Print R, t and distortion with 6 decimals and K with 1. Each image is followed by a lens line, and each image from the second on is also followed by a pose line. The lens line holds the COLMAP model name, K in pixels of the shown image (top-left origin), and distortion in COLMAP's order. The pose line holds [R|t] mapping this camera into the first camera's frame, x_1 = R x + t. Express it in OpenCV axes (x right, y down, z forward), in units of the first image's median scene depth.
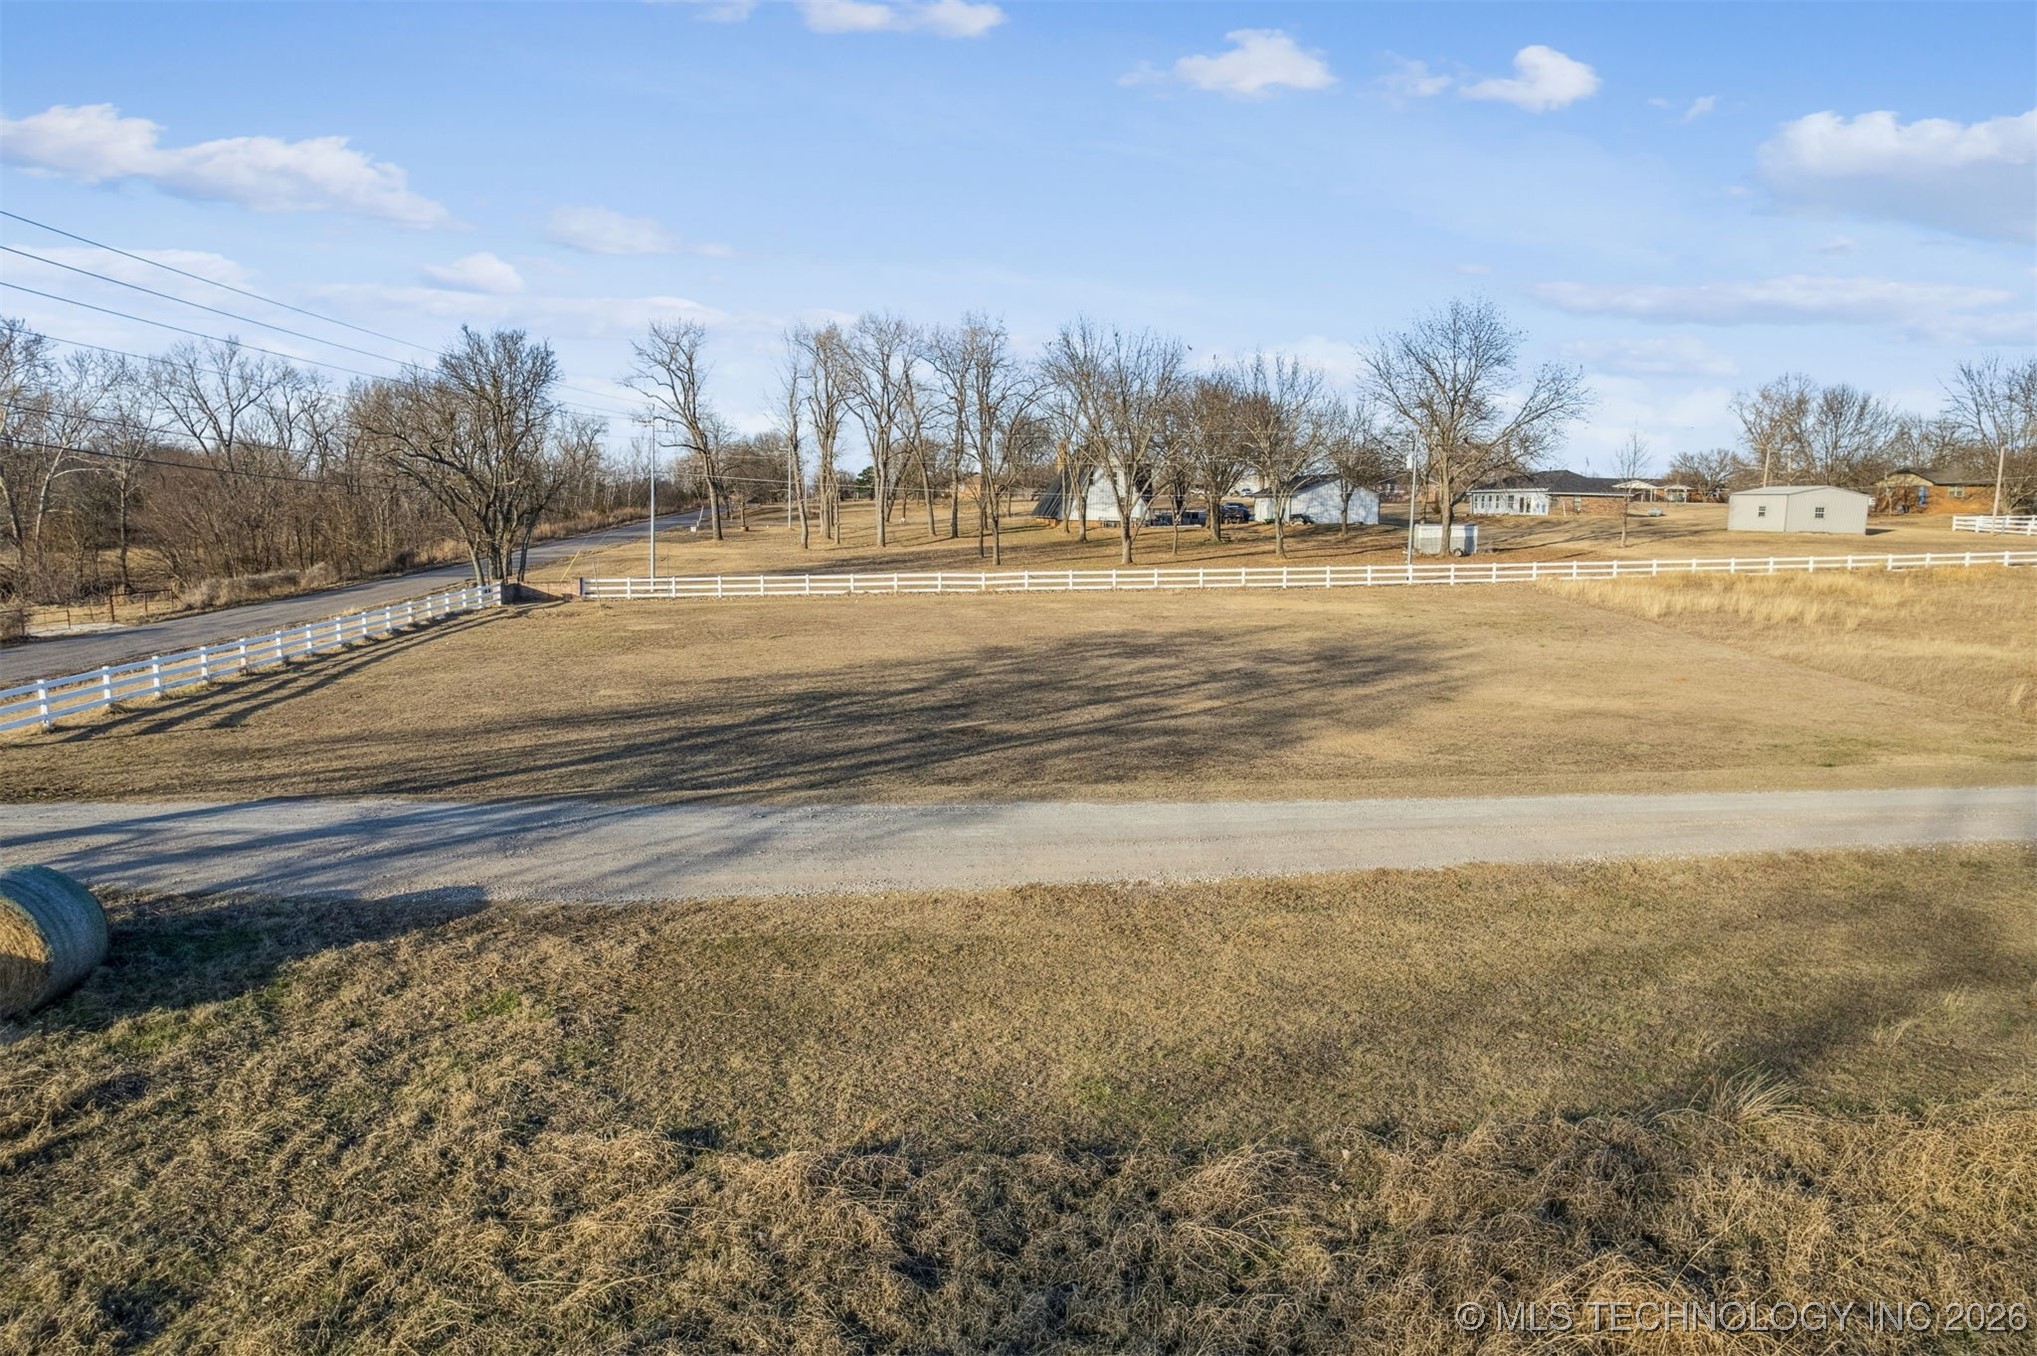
lens RADIAL K [[1342.0, 0, 1018.5], [0, 1342.0, 678.0], [0, 0, 1]] dist [-0.050196, 0.000760]
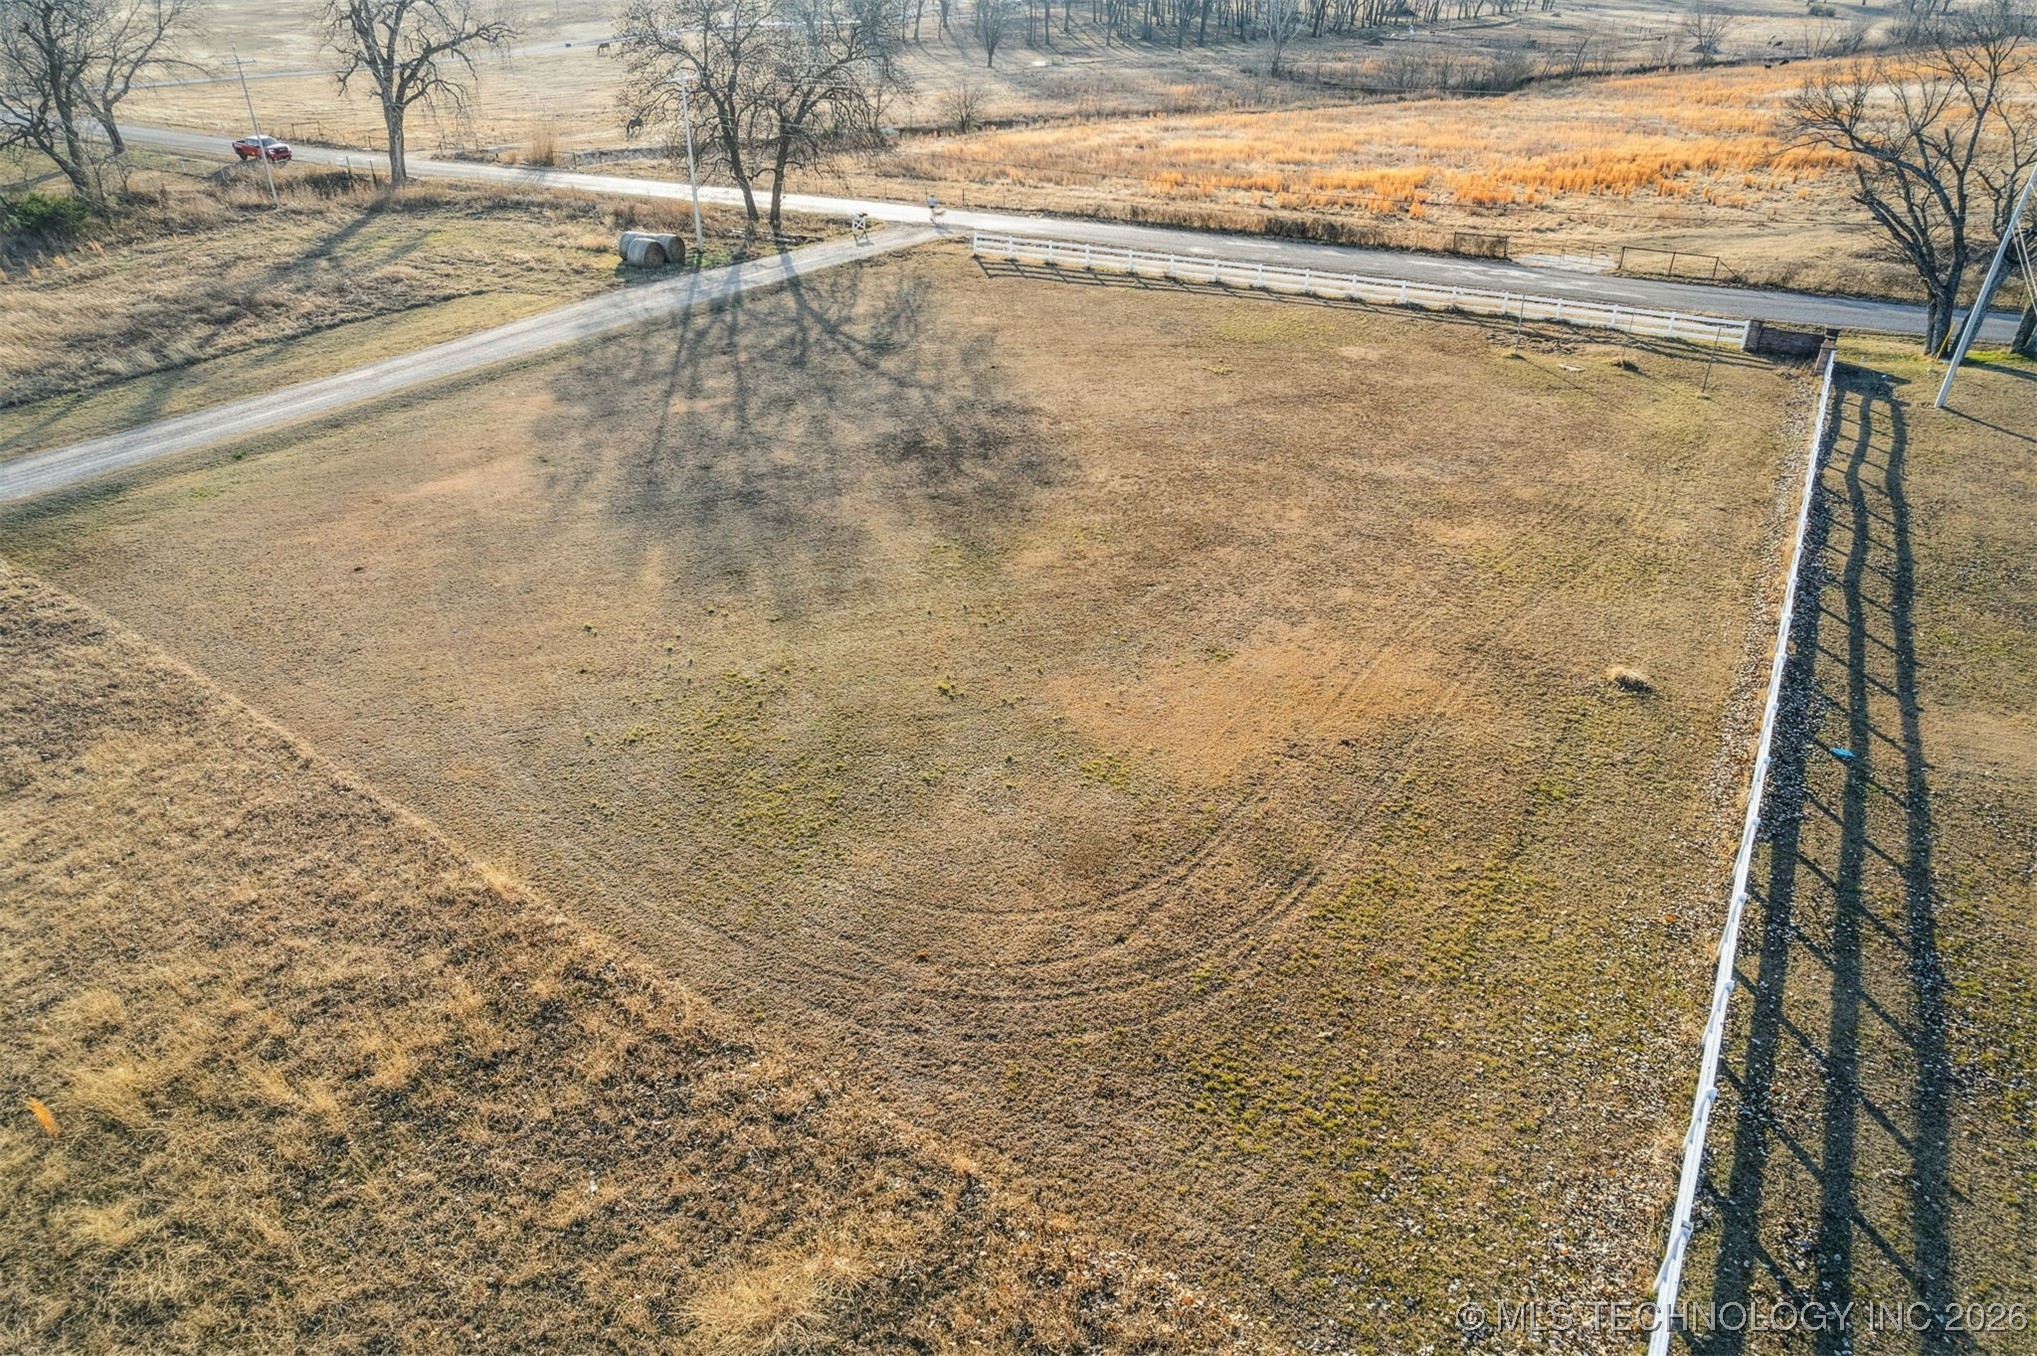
lens RADIAL K [[1310.5, 0, 1003.7], [0, 1310.5, 687.1], [0, 0, 1]] dist [-0.064766, 0.050523]
pose [[-0.591304, 0.395453, -0.702835, 0.521617], [-0.103352, 0.827172, 0.552363, -0.265531], [0.799799, 0.399254, -0.448239, 1.014830]]
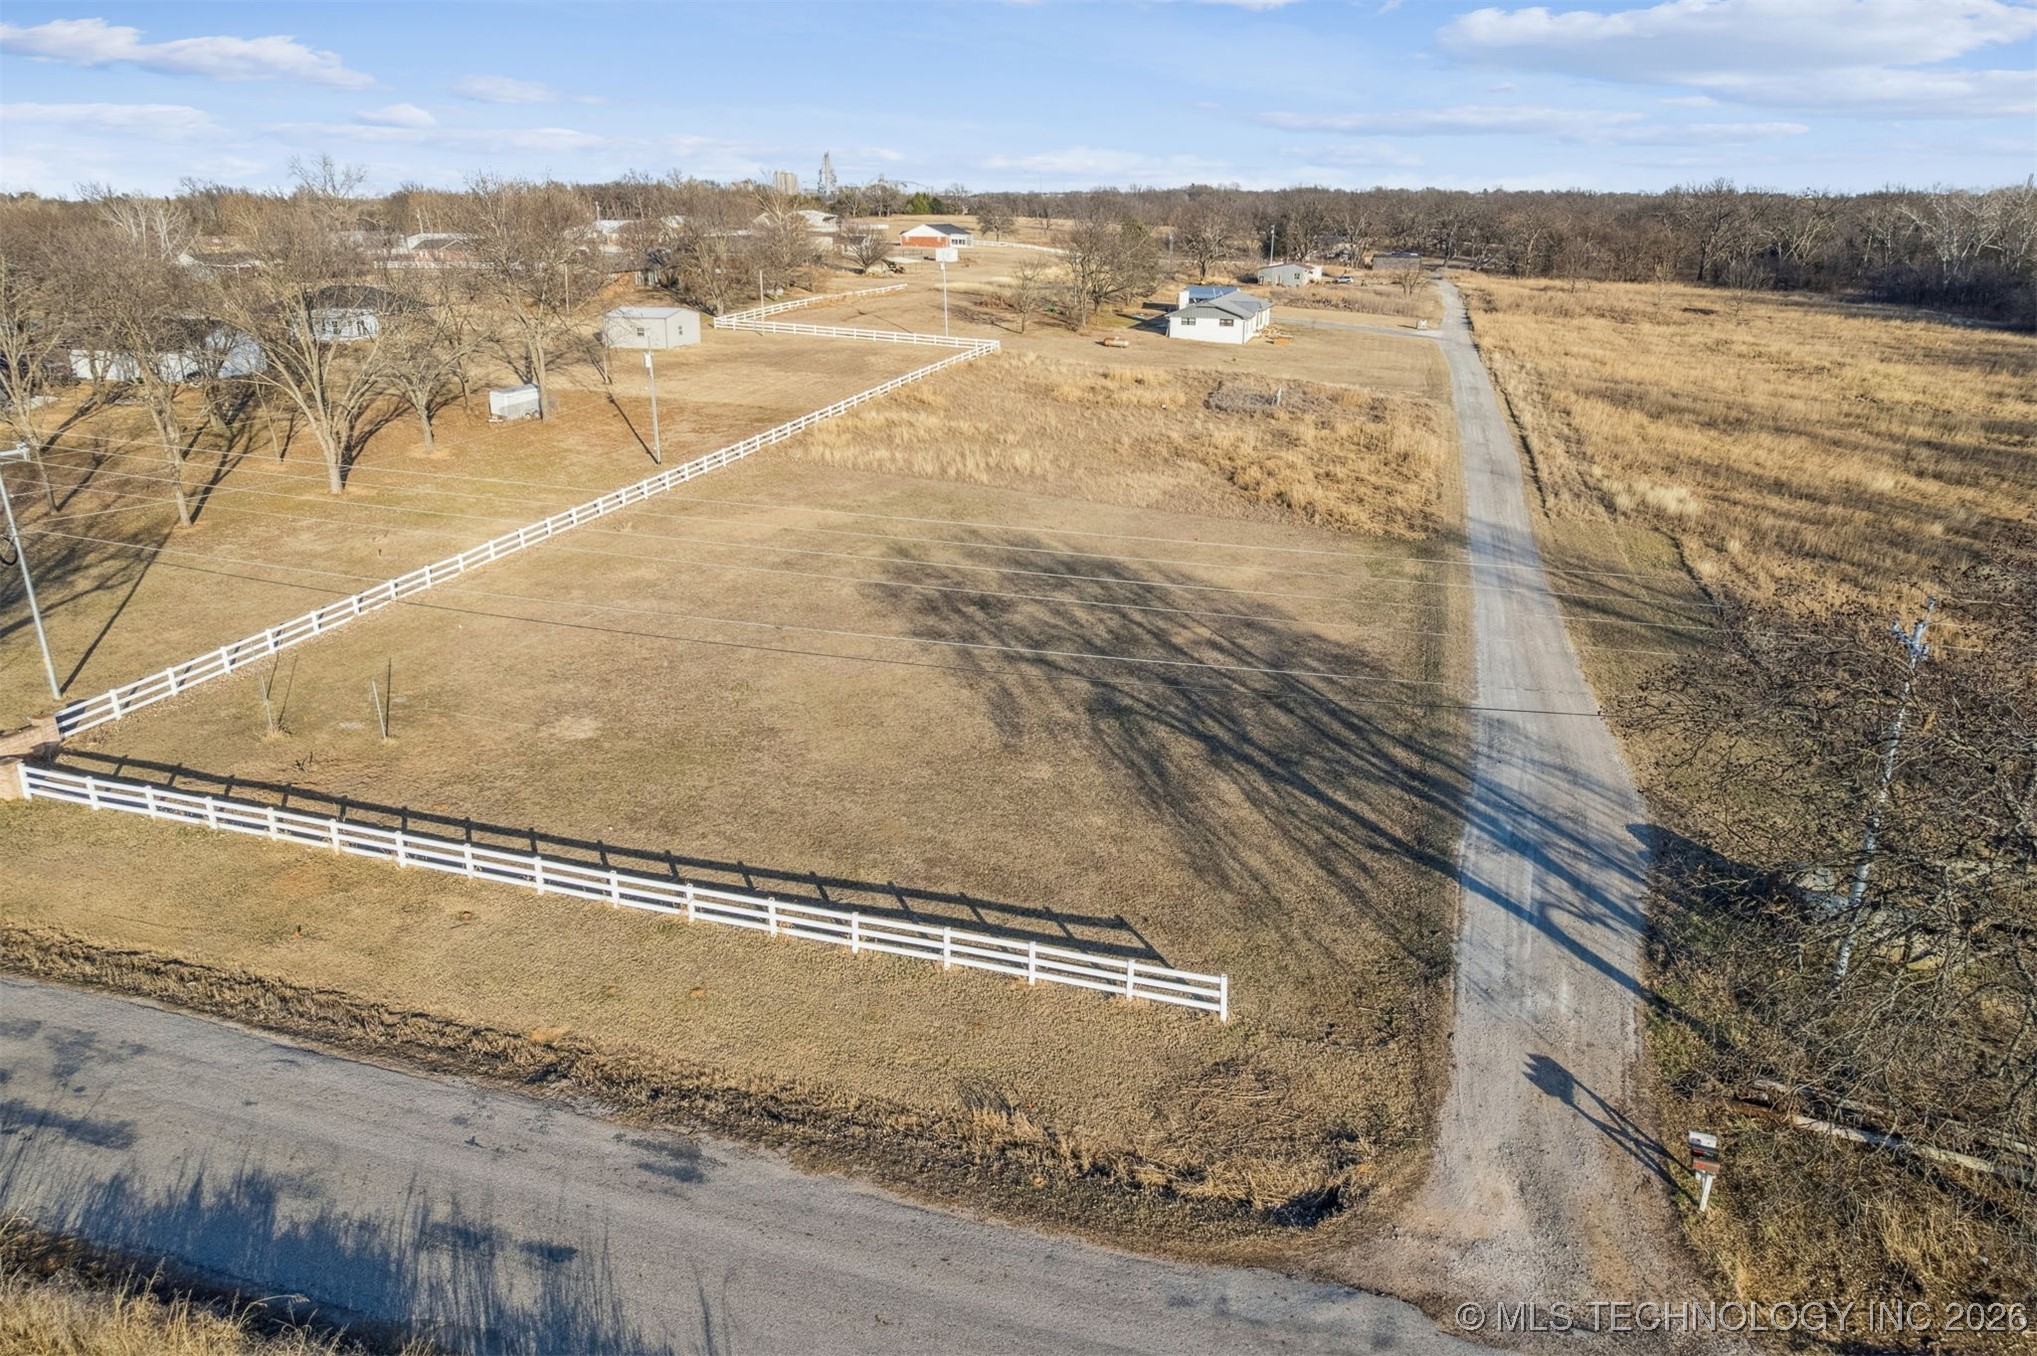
lens RADIAL K [[1310.5, 0, 1003.7], [0, 1310.5, 687.1], [0, 0, 1]] dist [-0.064766, 0.050523]
pose [[0.385650, -0.334426, 0.859903, -0.692055], [0.117367, 0.942208, 0.313798, -0.237519], [-0.915150, -0.020092, 0.402613, 0.296417]]
